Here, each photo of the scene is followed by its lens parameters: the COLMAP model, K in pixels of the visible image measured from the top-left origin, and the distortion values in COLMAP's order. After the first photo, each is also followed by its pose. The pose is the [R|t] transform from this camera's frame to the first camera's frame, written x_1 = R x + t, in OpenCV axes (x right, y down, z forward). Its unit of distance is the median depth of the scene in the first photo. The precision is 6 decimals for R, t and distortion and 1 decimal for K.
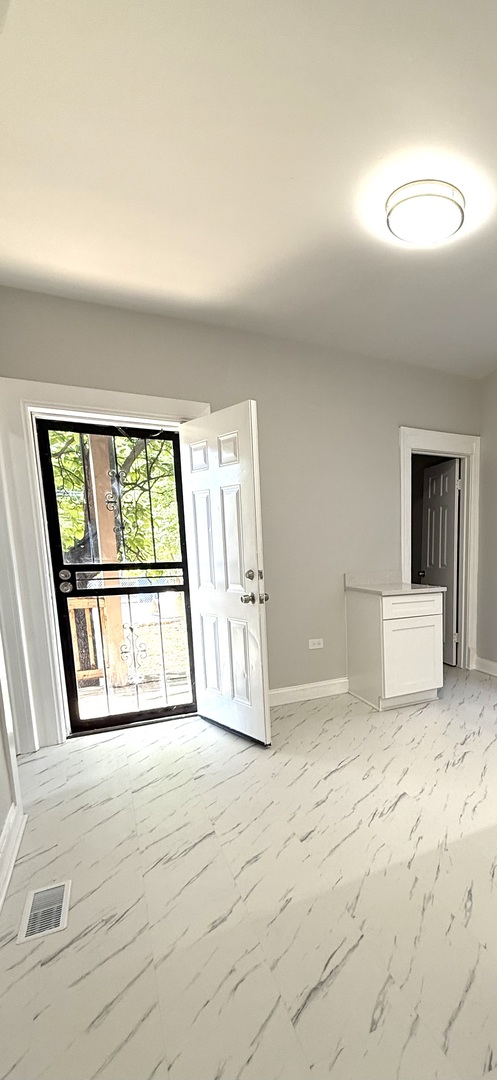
lens RADIAL K [[506.9, 0, 397.4], [0, 506.9, 626.8], [0, 0, 1]] dist [0.000265, 0.000027]
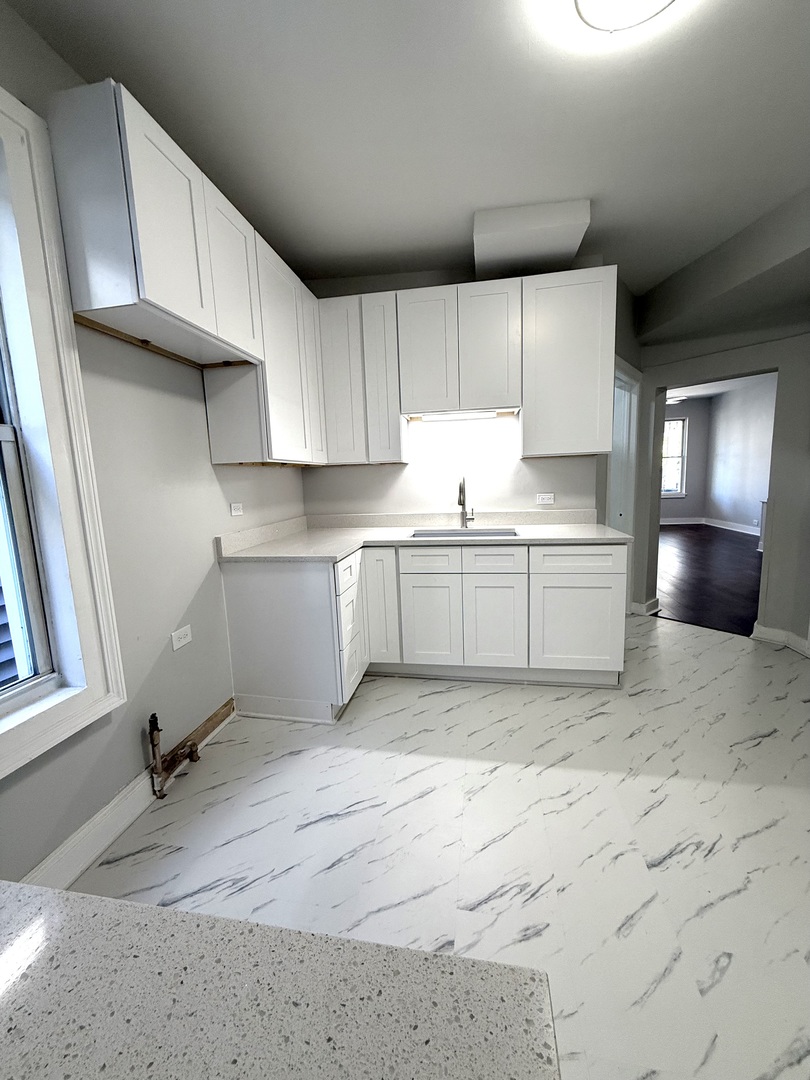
lens RADIAL K [[429.7, 0, 405.1], [0, 429.7, 536.6], [0, 0, 1]] dist [-0.001225, 0.000083]
pose [[-0.758992, -0.044483, 0.649579, -0.059057], [0.152046, 0.957971, 0.243258, -0.174358], [-0.633098, 0.283396, -0.720328, 1.019572]]
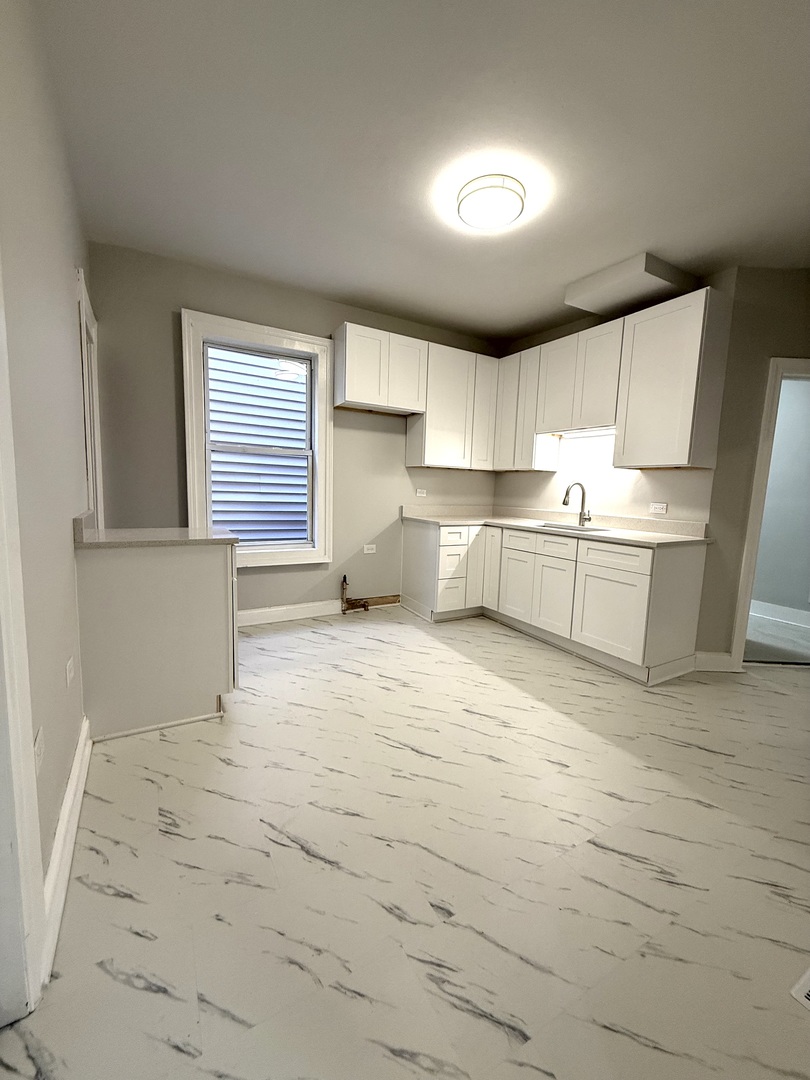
lens RADIAL K [[429.7, 0, 405.1], [0, 429.7, 536.6], [0, 0, 1]] dist [-0.001225, 0.000083]
pose [[0.005698, -0.099033, 0.995068, -0.594112], [0.126729, 0.987132, 0.097517, -0.096418], [-0.991921, 0.125548, 0.018175, 0.737179]]
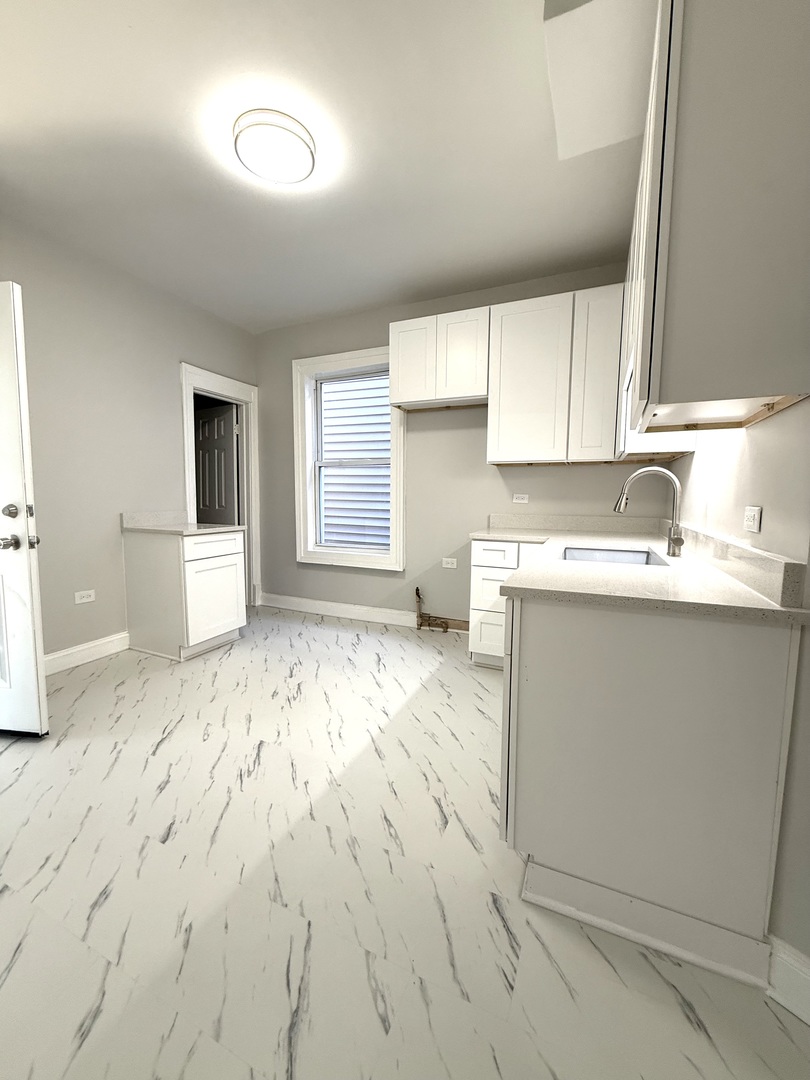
lens RADIAL K [[429.7, 0, 405.1], [0, 429.7, 536.6], [0, 0, 1]] dist [-0.001225, 0.000083]
pose [[0.816599, -0.035514, 0.576112, -0.146882], [0.073034, 0.996441, -0.042096, 0.003485], [-0.572566, 0.076451, 0.816286, 0.121530]]
